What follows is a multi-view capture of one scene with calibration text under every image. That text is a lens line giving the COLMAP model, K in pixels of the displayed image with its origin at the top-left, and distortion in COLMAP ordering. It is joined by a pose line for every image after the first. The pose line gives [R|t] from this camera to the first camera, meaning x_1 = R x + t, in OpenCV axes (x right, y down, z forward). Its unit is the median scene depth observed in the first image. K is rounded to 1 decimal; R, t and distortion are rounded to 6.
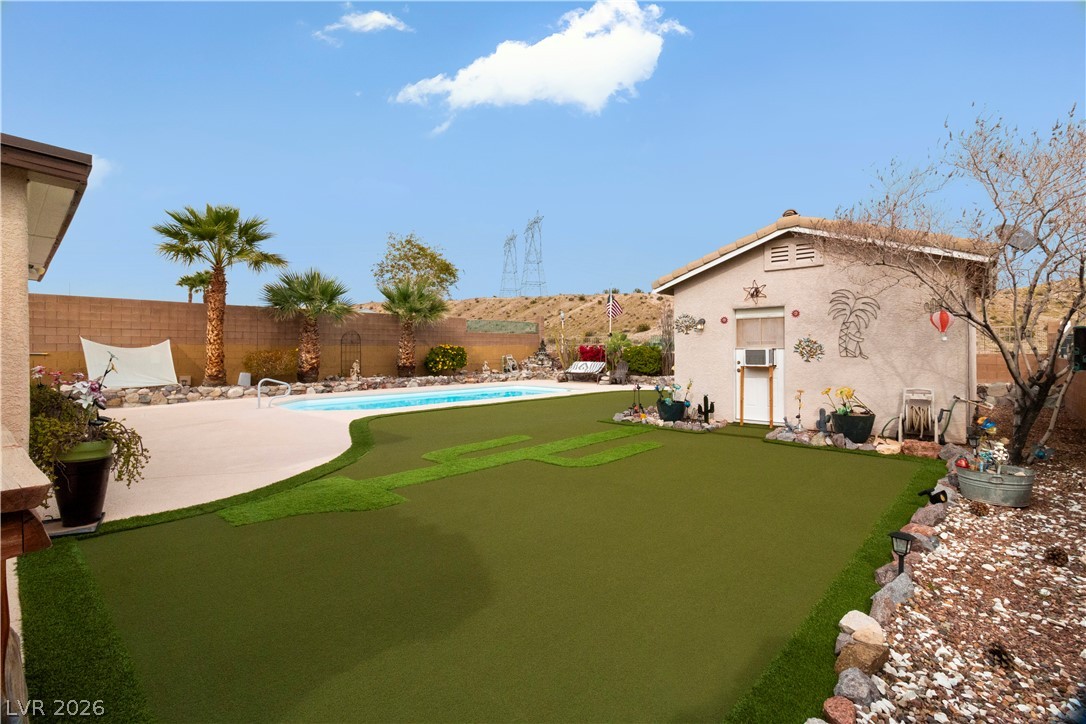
lens RADIAL K [[496.4, 0, 547.1], [0, 496.4, 347.1], [0, 0, 1]] dist [0.001758, -0.000317]
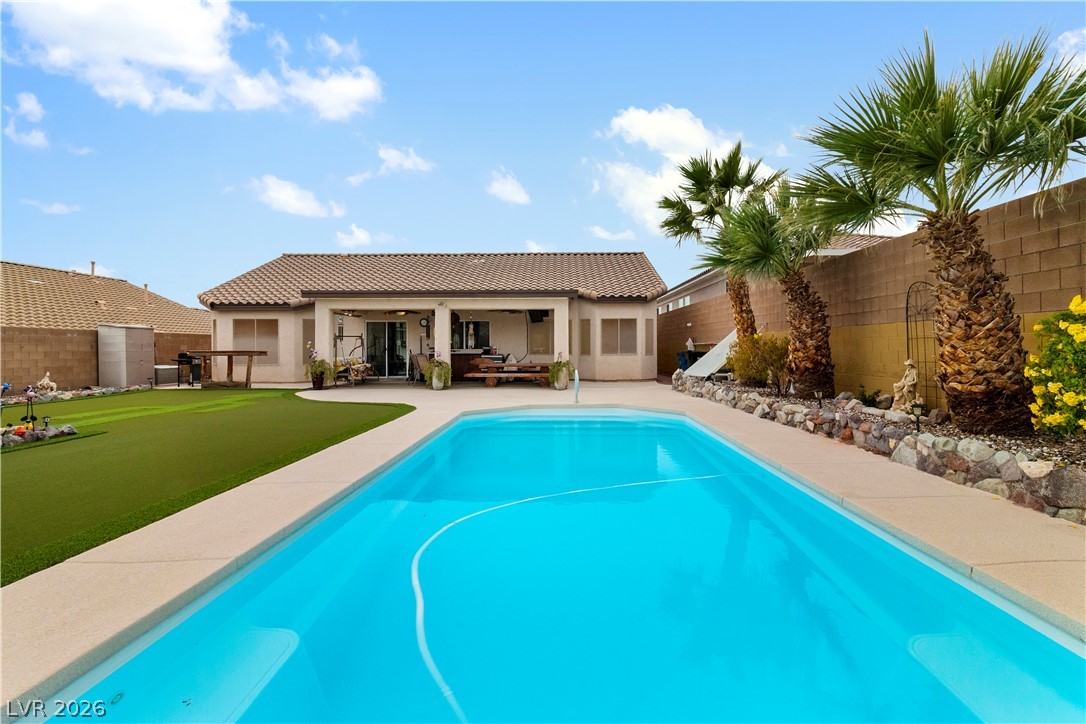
lens RADIAL K [[518.8, 0, 551.5], [0, 518.8, 351.4], [0, 0, 1]] dist [-0.001543, -0.000312]
pose [[-0.742331, 0.008611, -0.669978, 0.066614], [0.006371, 0.999963, 0.005792, 0.014734], [0.670003, 0.000031, -0.742359, 1.065377]]
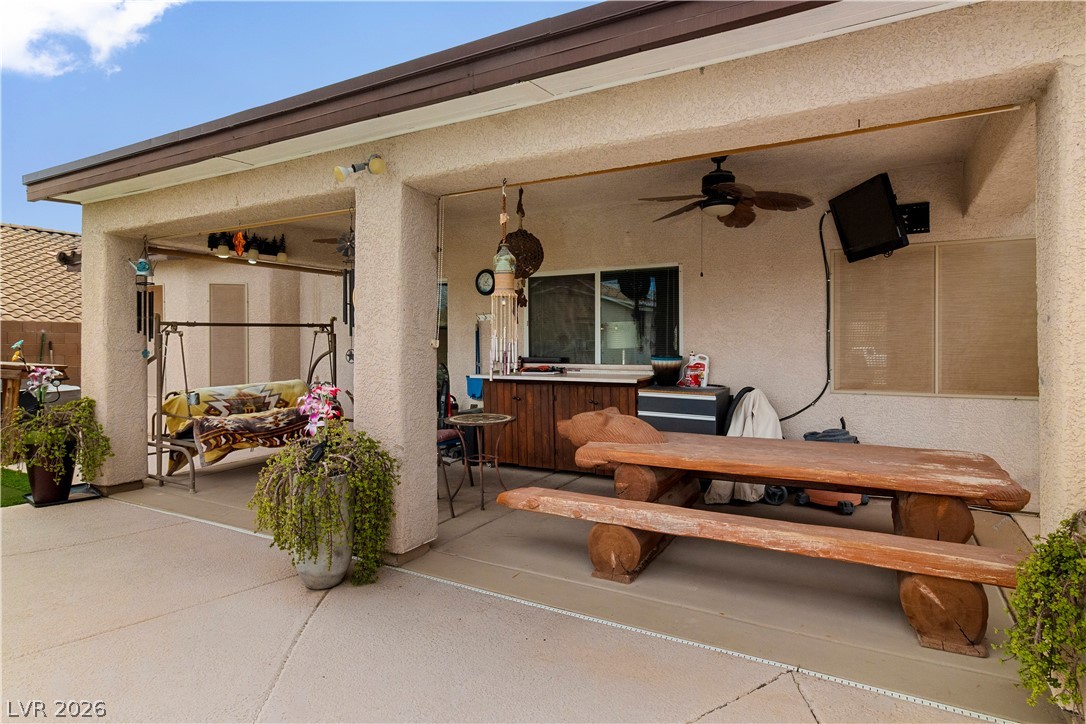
lens RADIAL K [[600.6, 0, 546.2], [0, 600.6, 345.8], [0, 0, 1]] dist [0.005303, 0.001096]
pose [[-0.974175, 0.002015, -0.225786, -0.367434], [0.002035, 0.999998, 0.000142, 0.004646], [0.225785, -0.000321, -0.974177, 0.548078]]
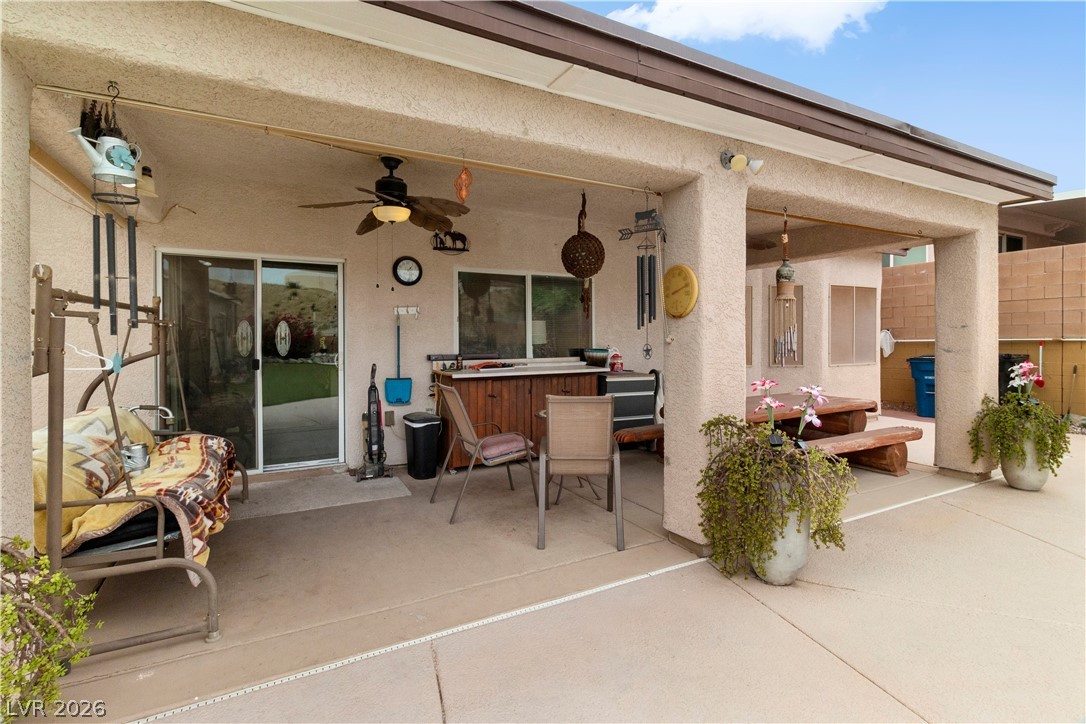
lens RADIAL K [[510.4, 0, 547.3], [0, 510.4, 348.3], [0, 0, 1]] dist [0.002540, 0.000239]
pose [[-0.328063, 0.016399, -0.944514, -0.170959], [0.011120, 0.999847, 0.013498, 0.004615], [0.944590, -0.006074, -0.328195, 0.335615]]
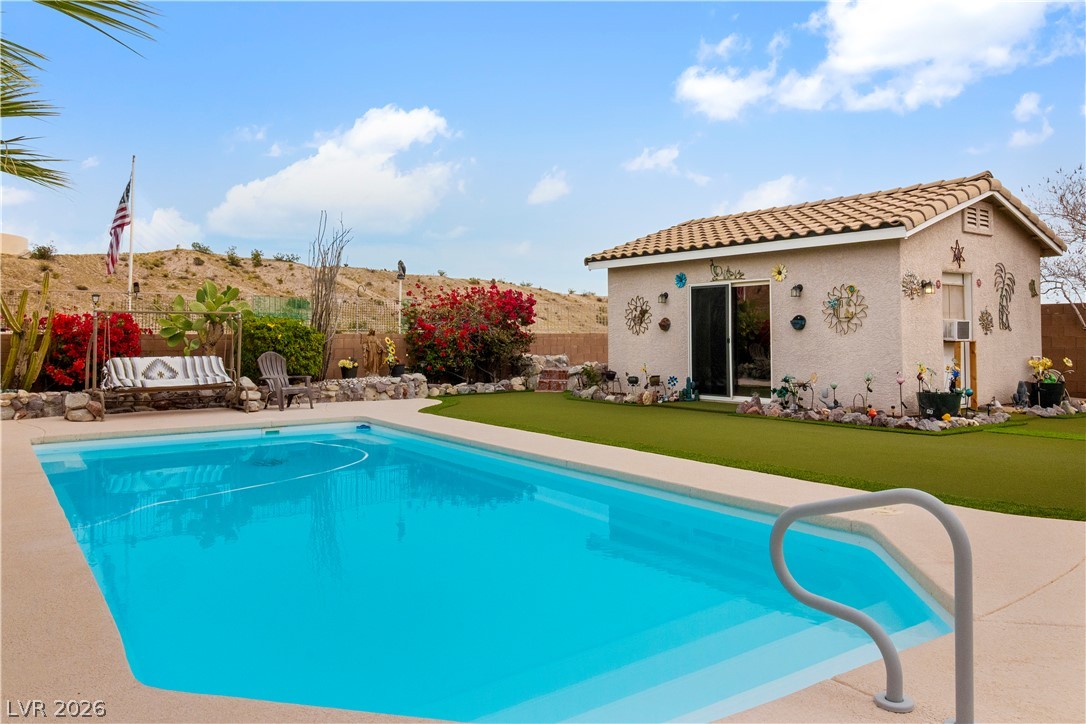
lens RADIAL K [[800.4, 0, 549.0], [0, 800.4, 311.9], [0, 0, 1]] dist [0.006299, -0.003772]
pose [[0.199133, 0.028995, 0.979543, -0.507214], [-0.001962, 0.999572, -0.029189, 0.014282], [-0.979970, 0.003890, 0.199105, 0.670835]]
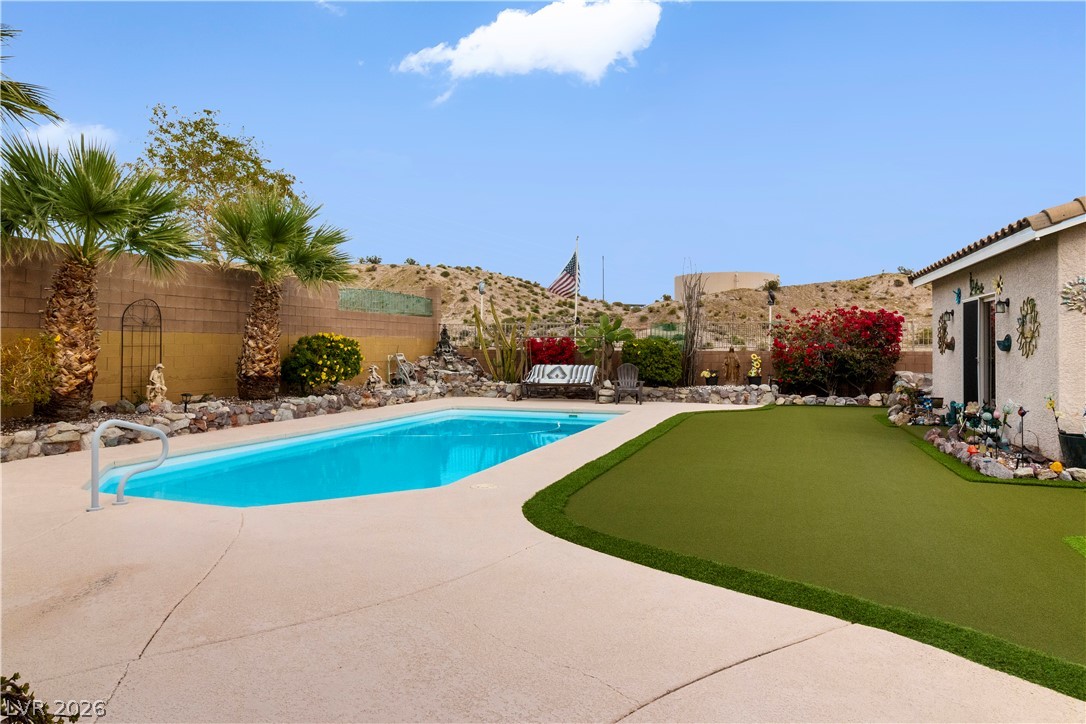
lens RADIAL K [[699.3, 0, 548.0], [0, 699.3, 343.9], [0, 0, 1]] dist [0.005748, 0.000828]
pose [[0.911517, 0.005704, 0.411222, -0.312209], [-0.005574, 0.999983, -0.001515, 0.006408], [-0.411224, -0.000912, 0.911534, 0.276067]]
